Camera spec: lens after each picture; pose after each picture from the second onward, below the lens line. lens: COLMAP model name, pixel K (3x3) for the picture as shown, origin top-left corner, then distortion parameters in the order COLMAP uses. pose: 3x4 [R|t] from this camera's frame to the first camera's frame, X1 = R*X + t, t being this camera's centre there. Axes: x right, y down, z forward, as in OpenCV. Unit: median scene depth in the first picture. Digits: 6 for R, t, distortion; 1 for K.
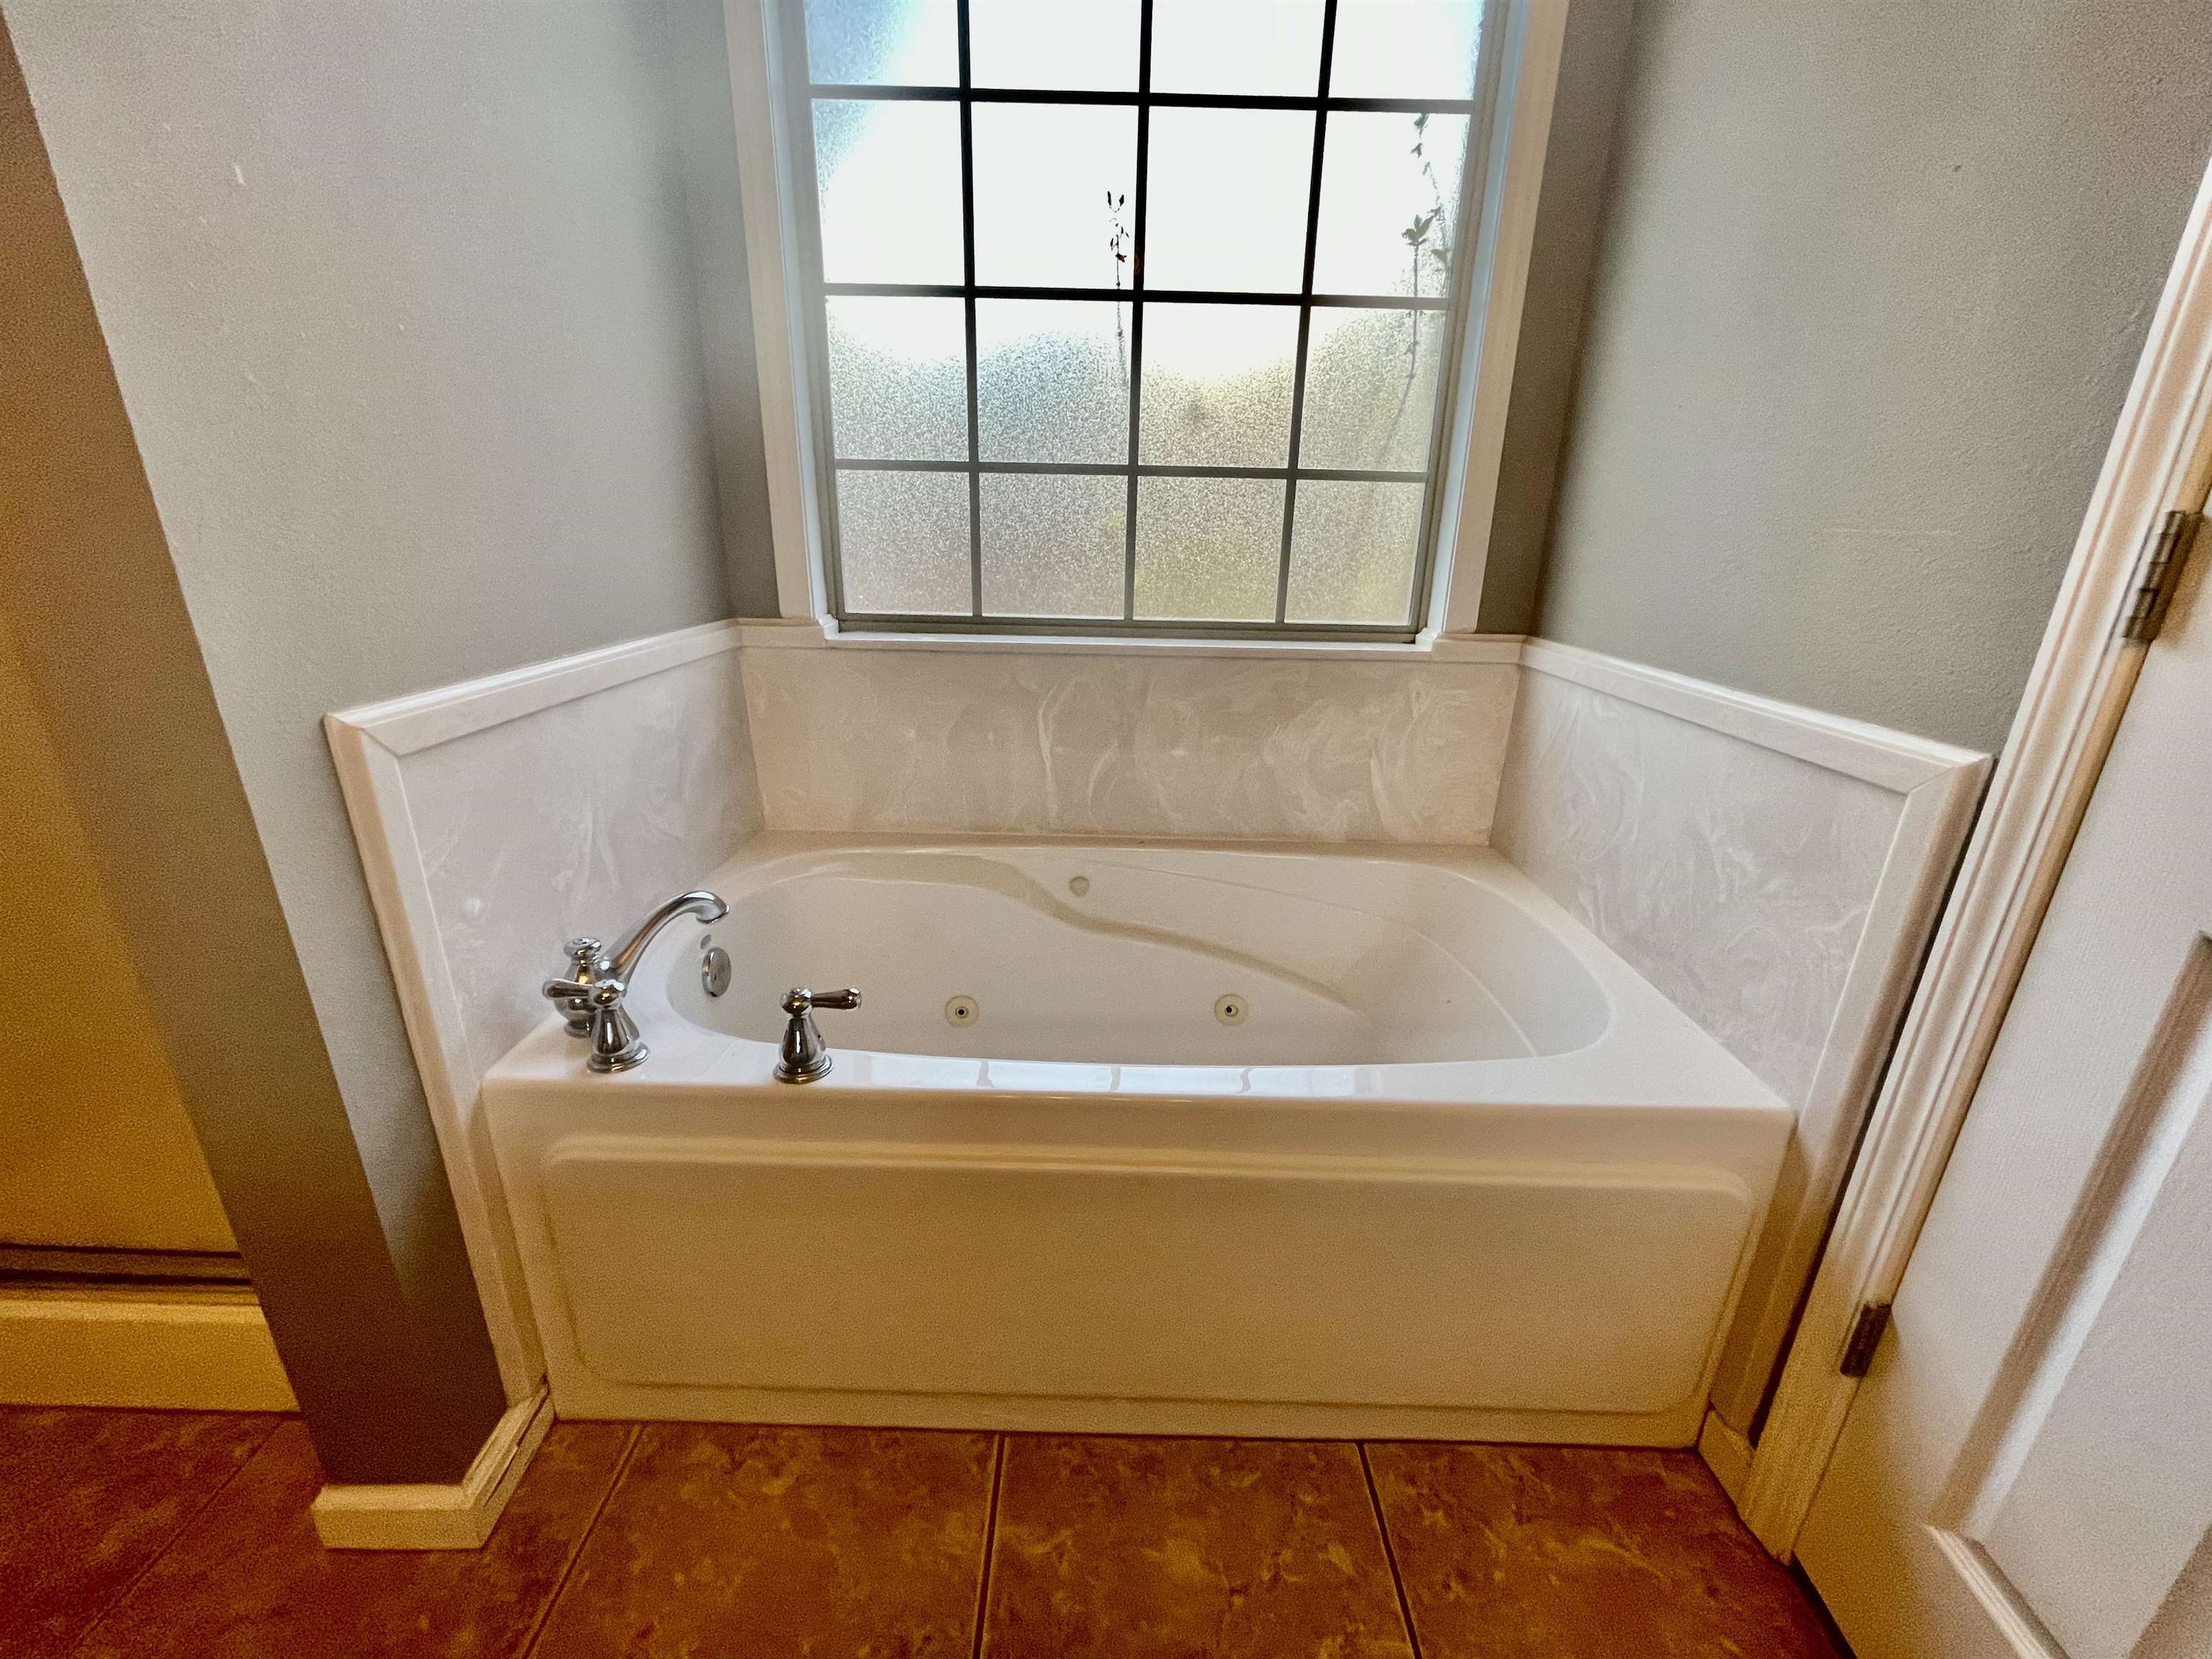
lens RADIAL K [[886.4, 0, 1104.6], [0, 886.4, 831.3], [0, 0, 1]] dist [0.000143, -0.000033]
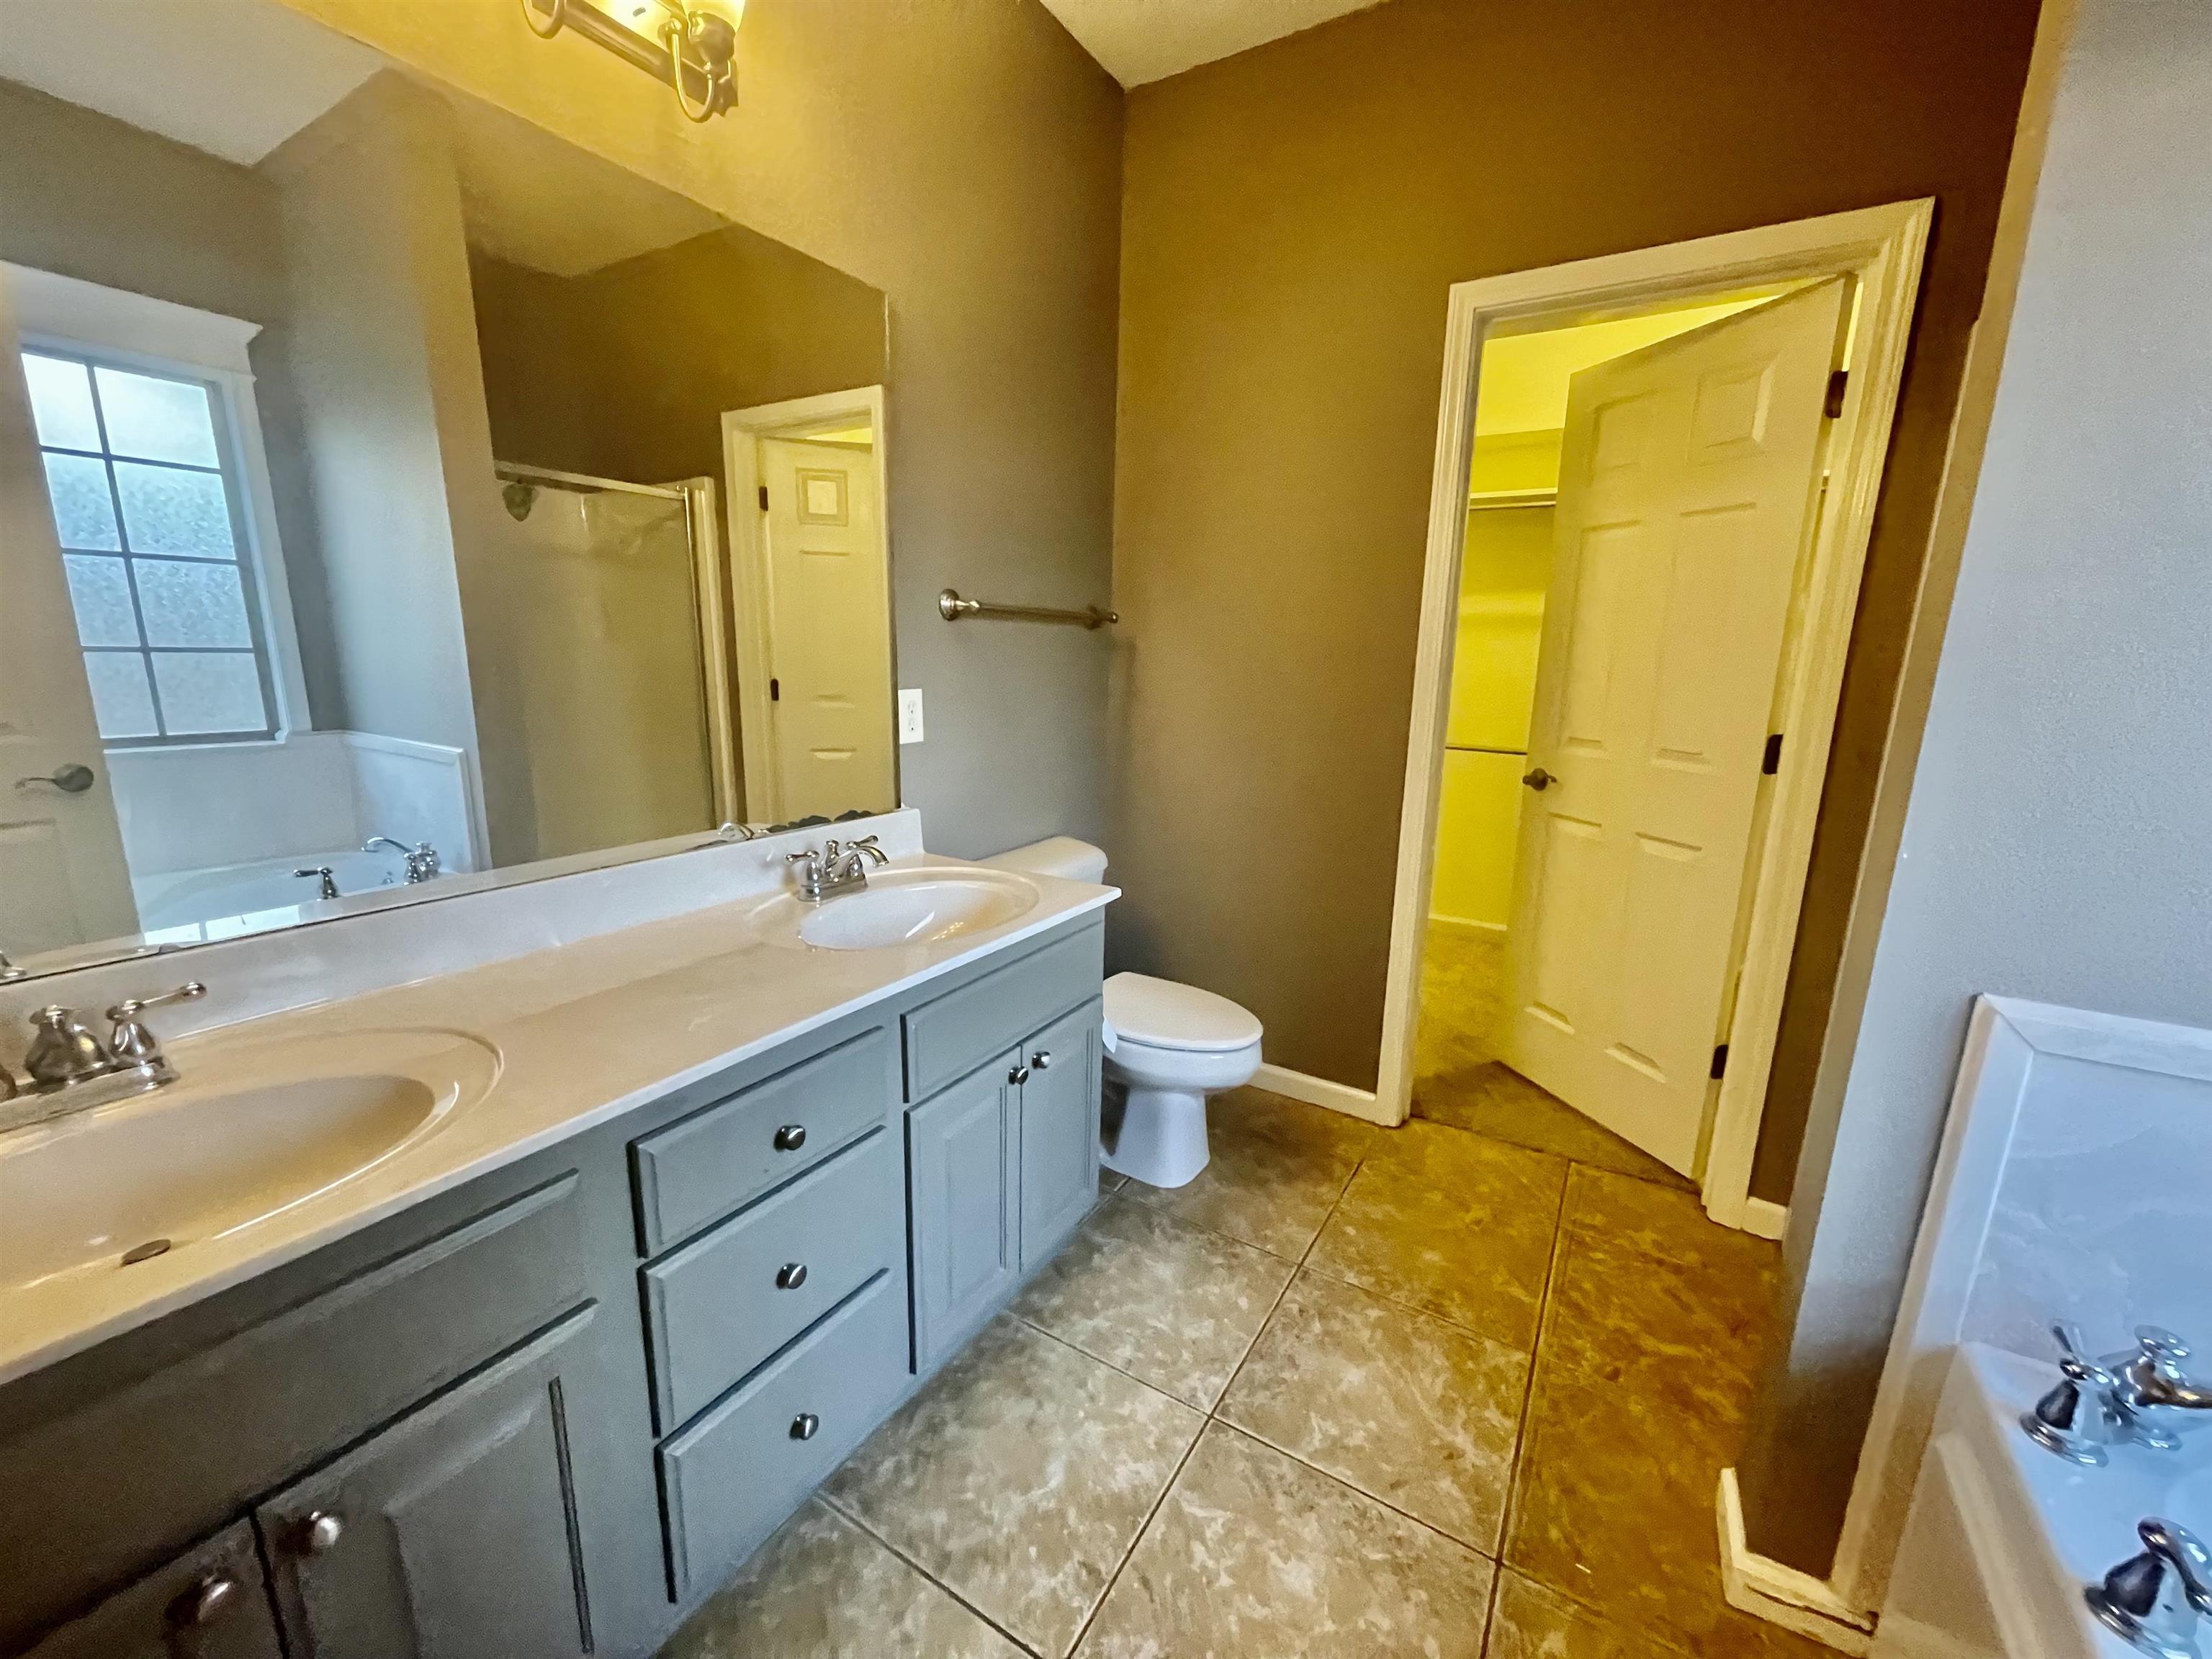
lens RADIAL K [[886.4, 0, 1104.4], [0, 886.4, 836.2], [0, 0, 1]] dist [0.000143, -0.000033]
pose [[-0.512093, 0.148203, -0.846048, 0.669145], [-0.308578, 0.887498, 0.342239, -0.318278], [0.801586, 0.436330, -0.408750, 0.355607]]
